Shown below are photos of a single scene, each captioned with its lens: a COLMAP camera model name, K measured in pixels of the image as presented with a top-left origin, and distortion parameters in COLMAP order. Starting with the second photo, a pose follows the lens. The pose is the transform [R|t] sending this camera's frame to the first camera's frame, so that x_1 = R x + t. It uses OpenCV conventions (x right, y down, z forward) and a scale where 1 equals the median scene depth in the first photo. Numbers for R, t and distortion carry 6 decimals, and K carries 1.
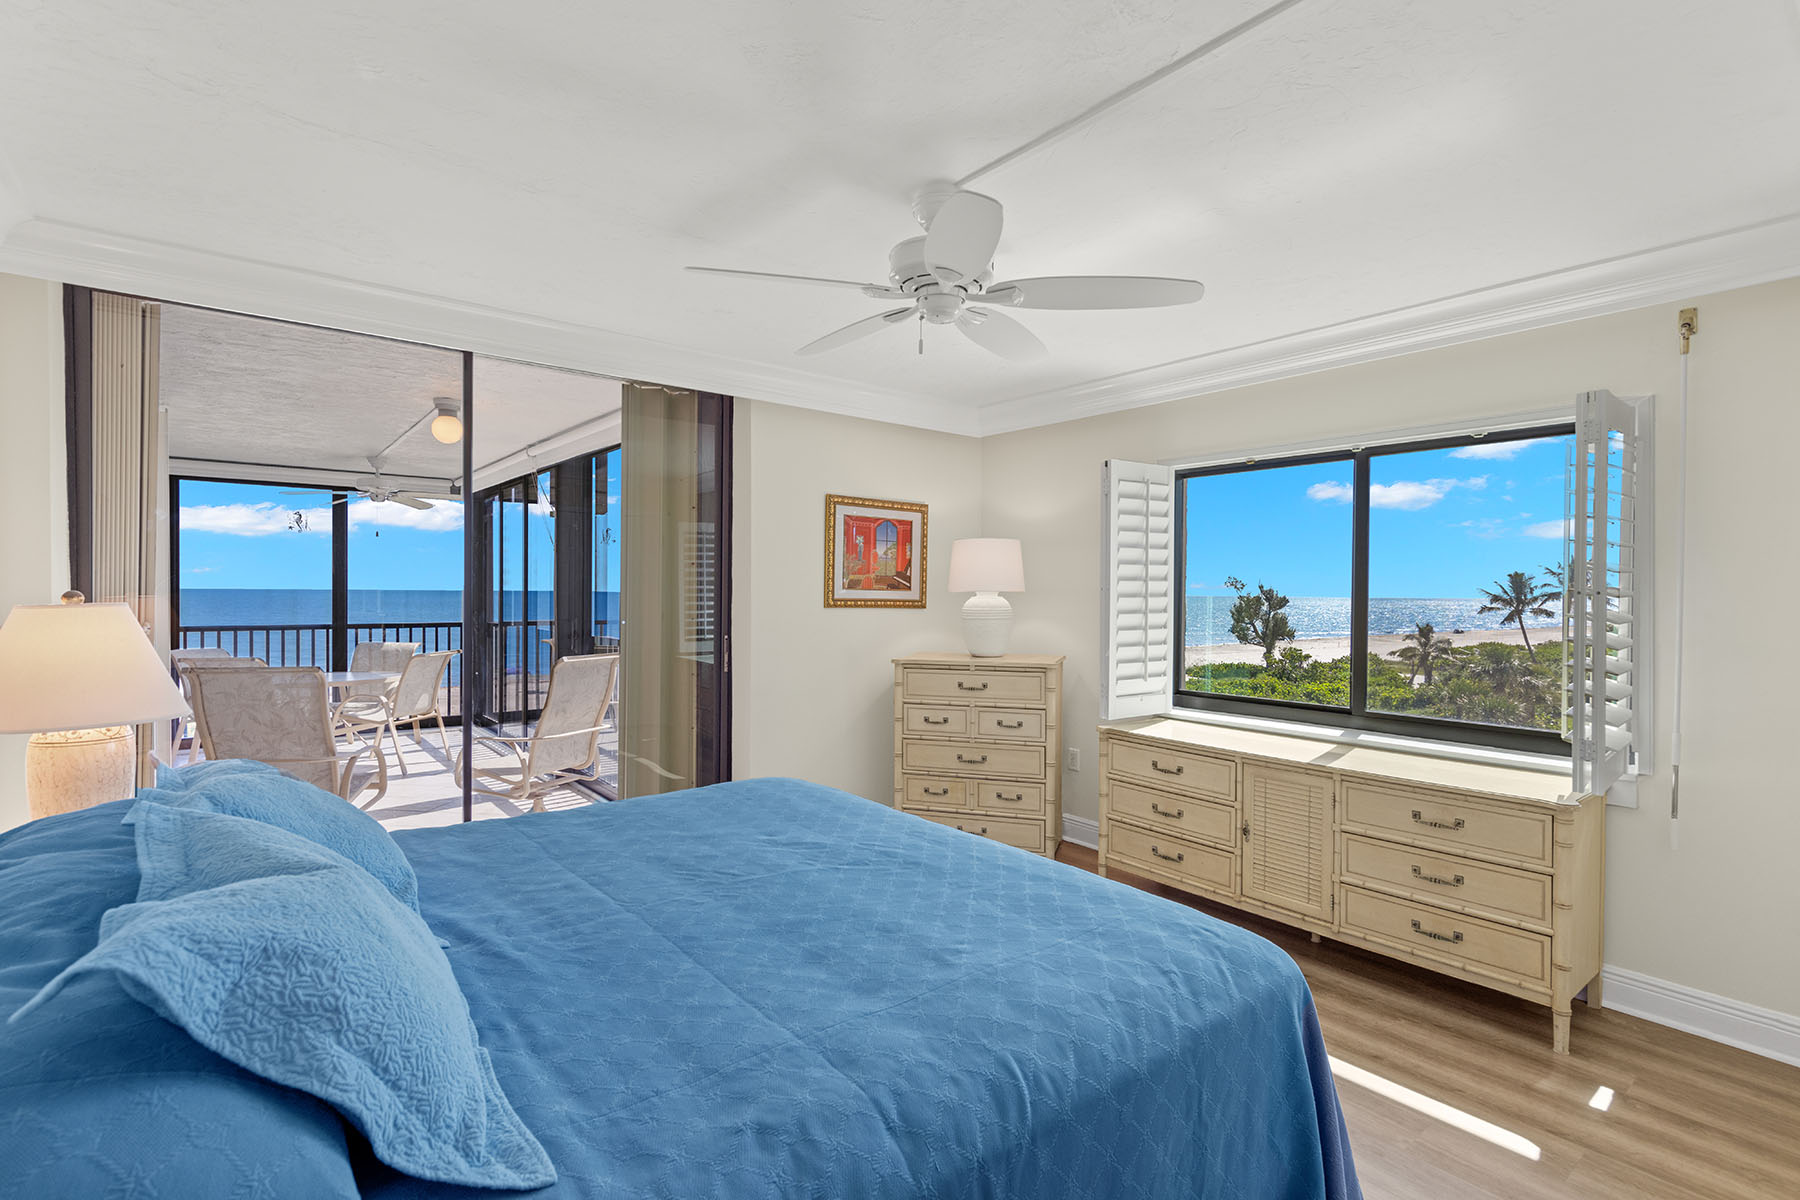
lens RADIAL K [[821.4, 0, 898.6], [0, 821.4, 588.3], [0, 0, 1]] dist [0.002092, -0.000161]
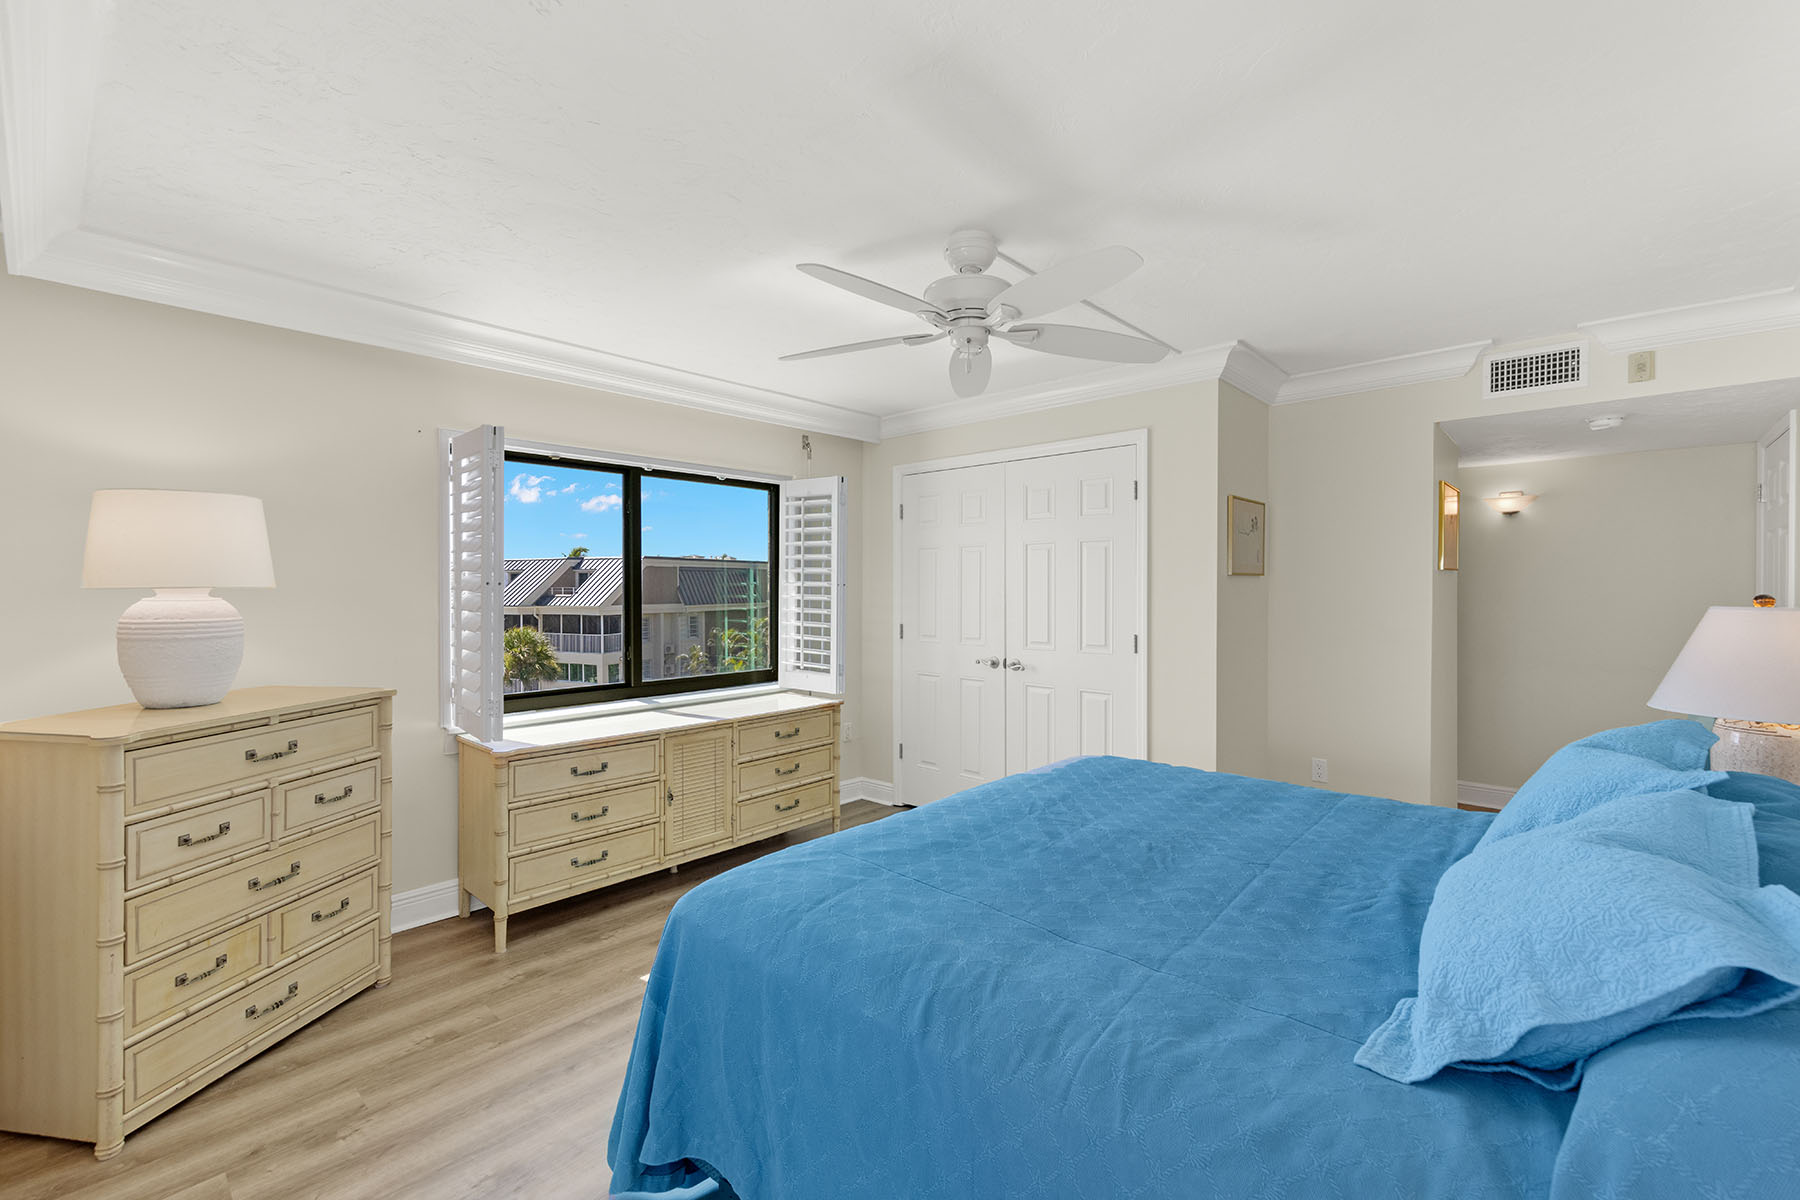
lens RADIAL K [[772.5, 0, 909.5], [0, 772.5, 592.0], [0, 0, 1]] dist [0.002555, 0.000309]
pose [[-0.159285, -0.011773, 0.987162, -0.512552], [0.000452, 0.999928, 0.011999, 0.000749], [-0.987232, 0.002357, -0.159269, 0.639198]]
